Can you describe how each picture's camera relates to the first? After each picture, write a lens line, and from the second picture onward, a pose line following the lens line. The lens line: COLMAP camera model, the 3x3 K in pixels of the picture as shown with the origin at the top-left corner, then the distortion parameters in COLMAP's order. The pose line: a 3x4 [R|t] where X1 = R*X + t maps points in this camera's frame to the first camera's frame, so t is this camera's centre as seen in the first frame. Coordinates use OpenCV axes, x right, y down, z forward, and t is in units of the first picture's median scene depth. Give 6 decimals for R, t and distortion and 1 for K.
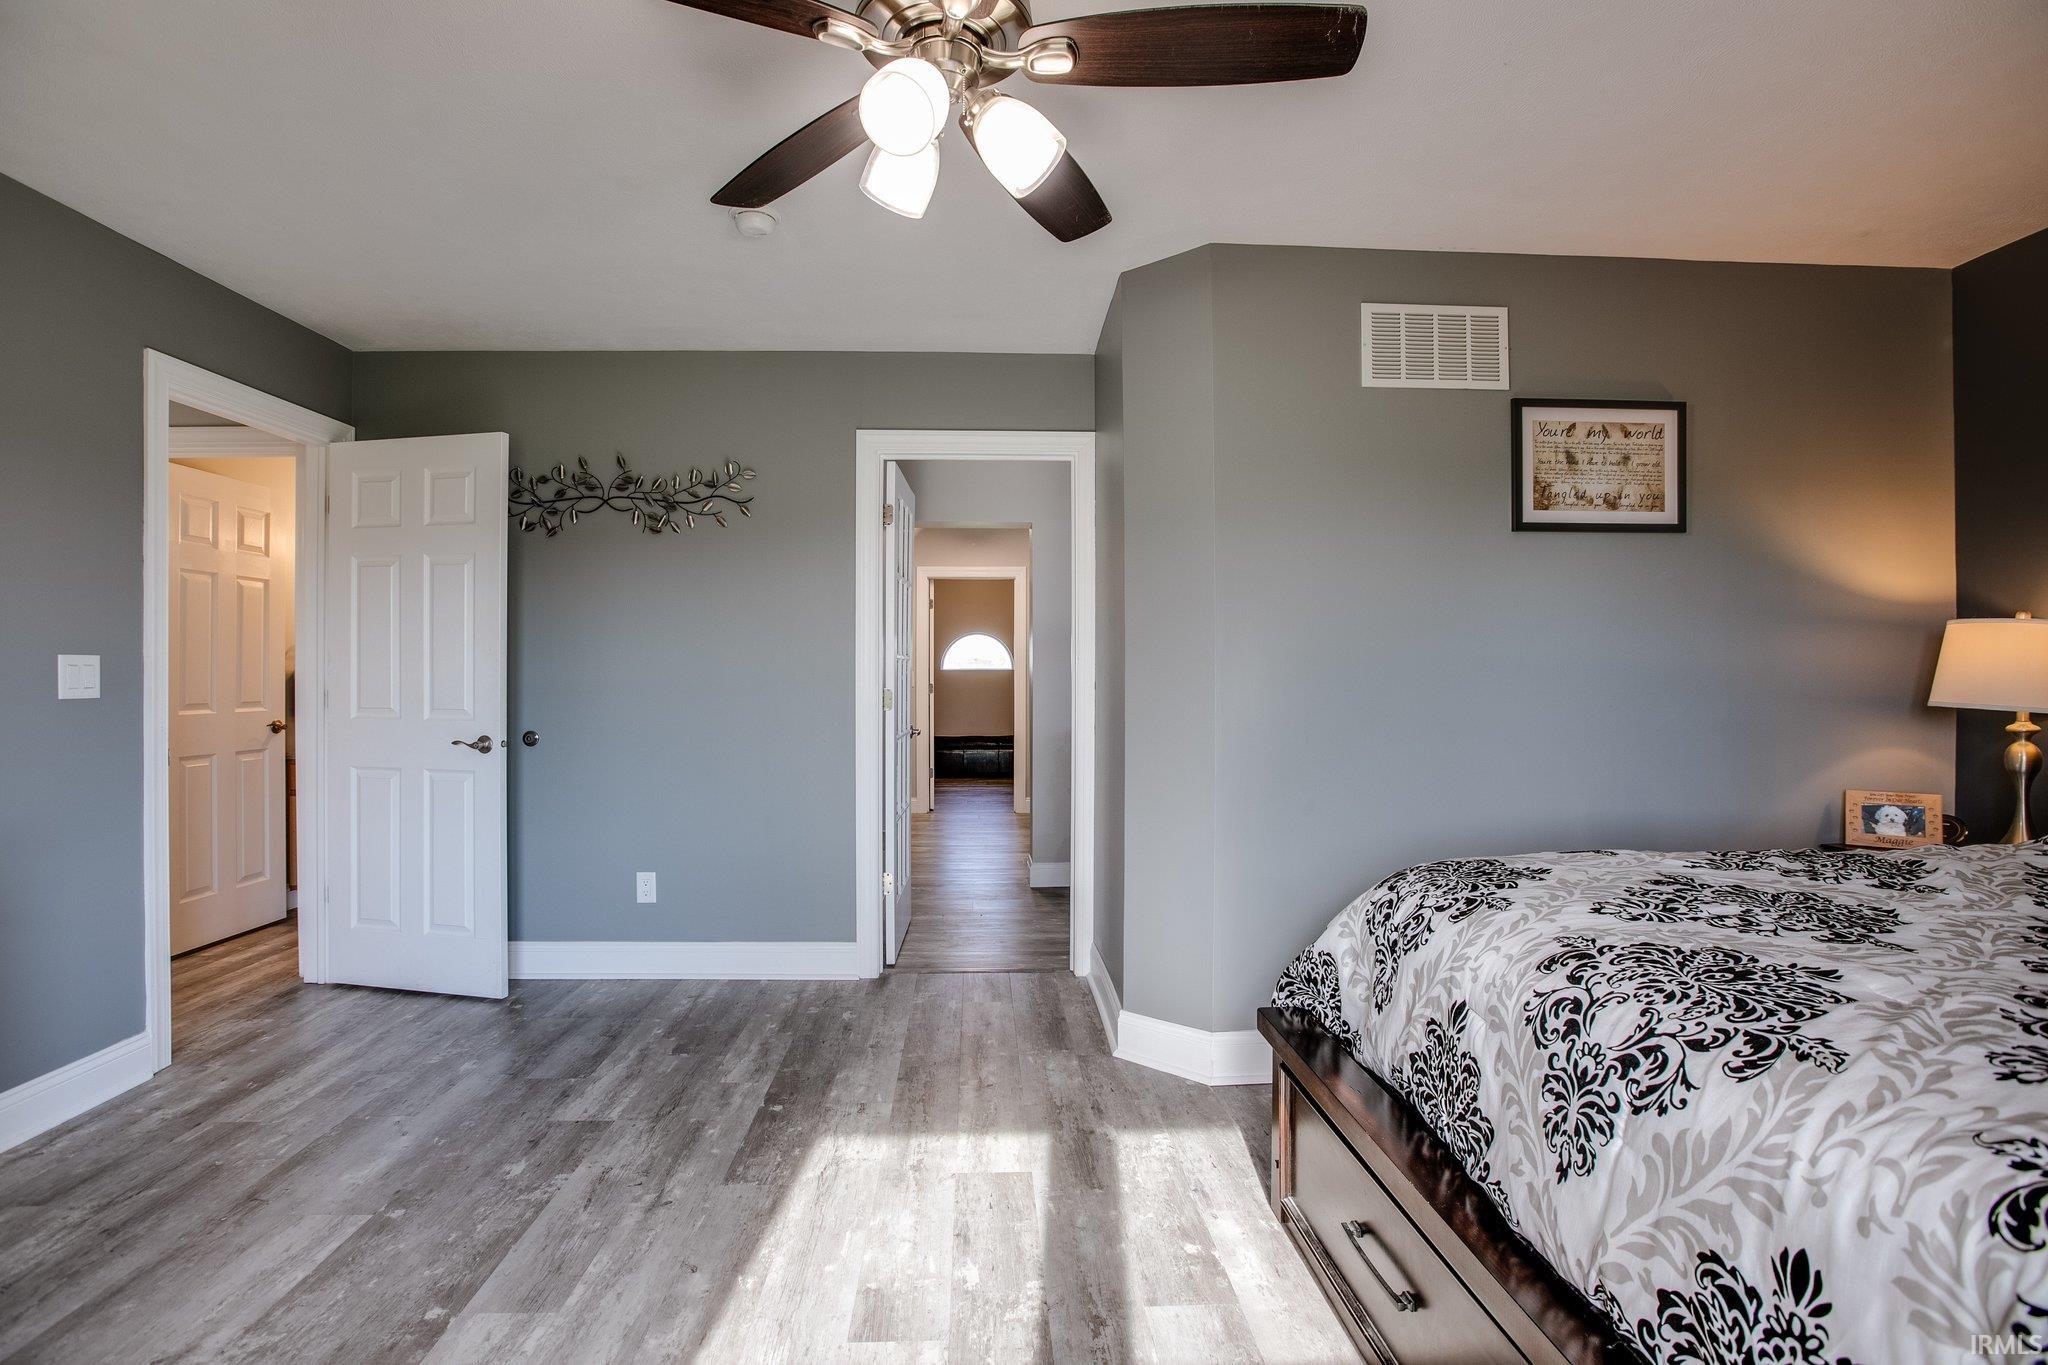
lens RADIAL K [[971.2, 0, 1009.9], [0, 971.2, 670.1], [0, 0, 1]] dist [-0.056156, 0.018670]
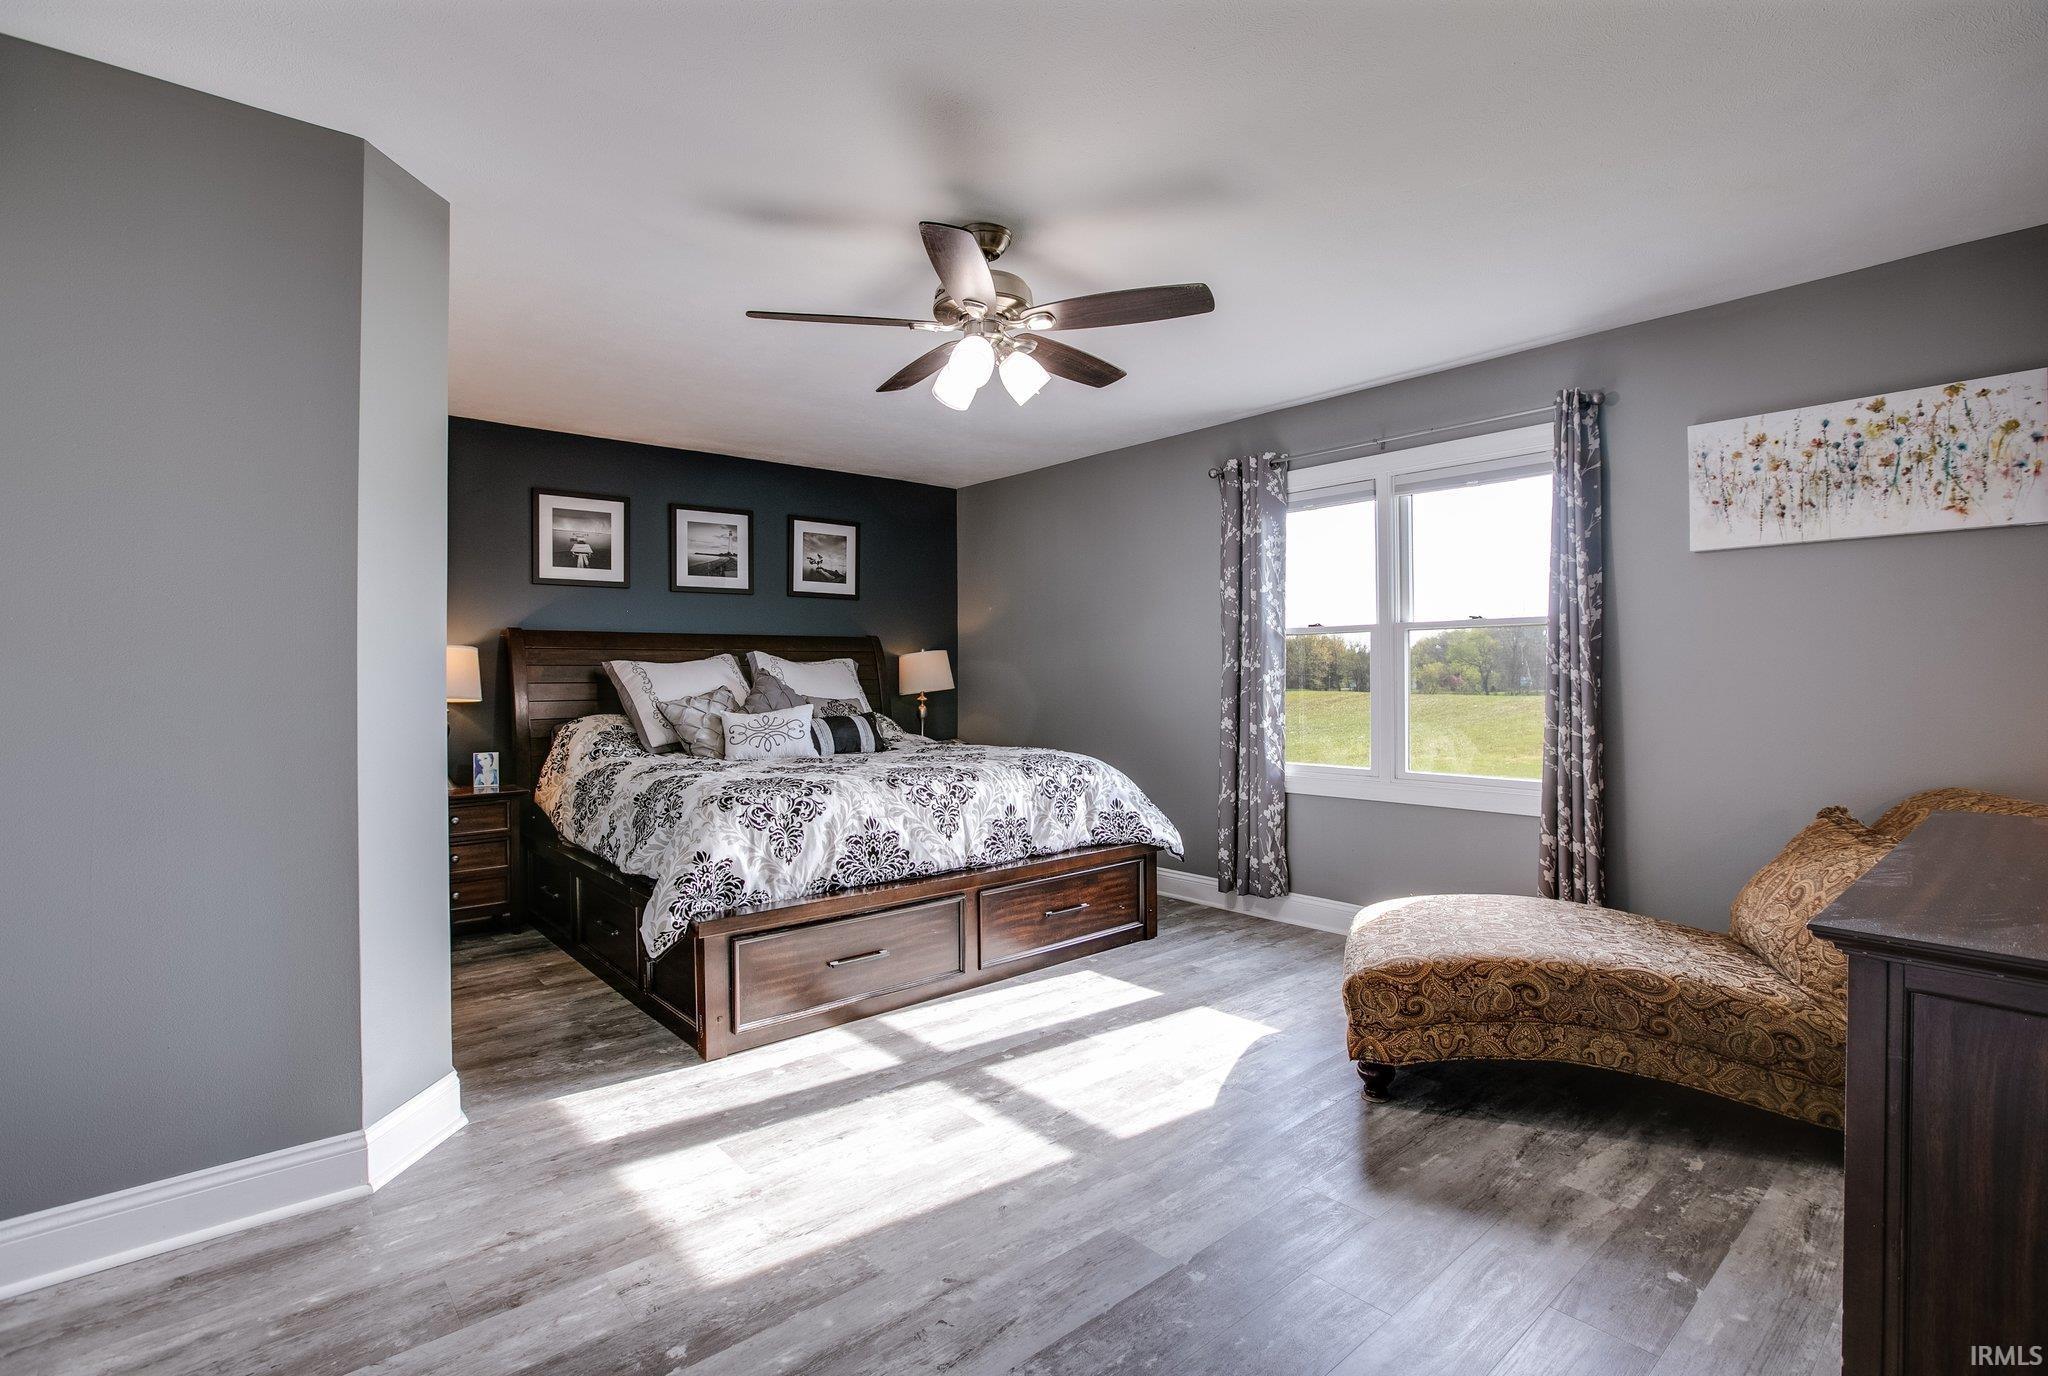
lens RADIAL K [[963.9, 0, 1024.0], [0, 963.9, 688.0], [0, 0, 1]] dist [0.000320, 0.000065]
pose [[-0.623241, -0.010098, 0.781965, -0.795691], [0.000550, 0.999911, 0.013351, 0.001209], [-0.782030, 0.008750, -0.623180, 1.086125]]
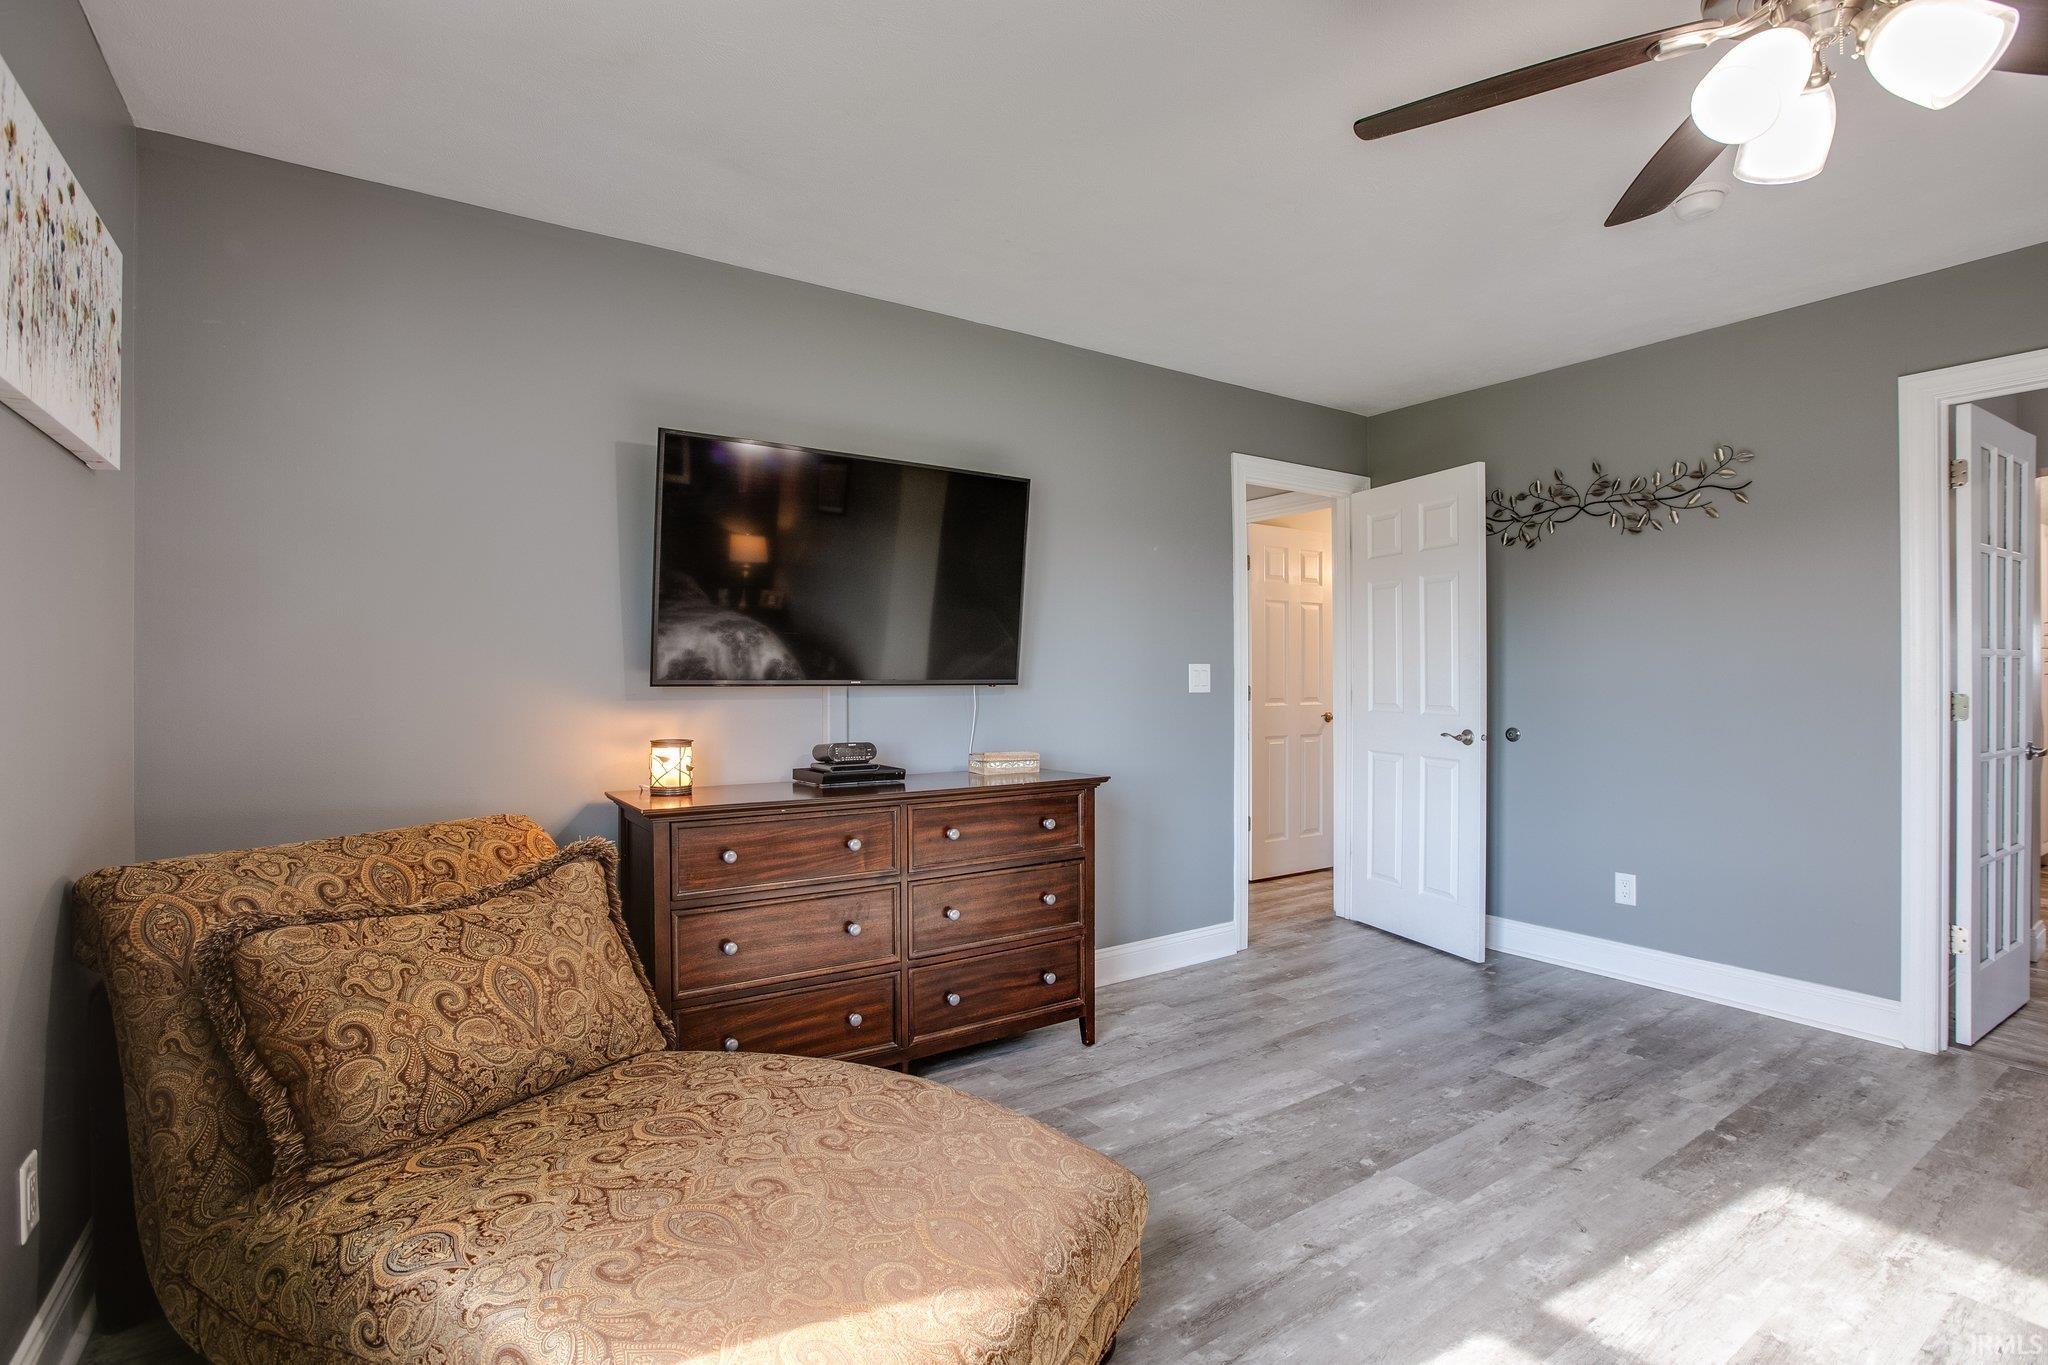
lens RADIAL K [[971.2, 0, 1009.9], [0, 971.2, 670.1], [0, 0, 1]] dist [-0.056156, 0.018670]
pose [[0.521457, -0.005932, -0.853257, 0.157985], [0.005247, 0.999979, -0.003745, -0.001533], [0.853262, -0.002524, 0.521477, -0.072204]]
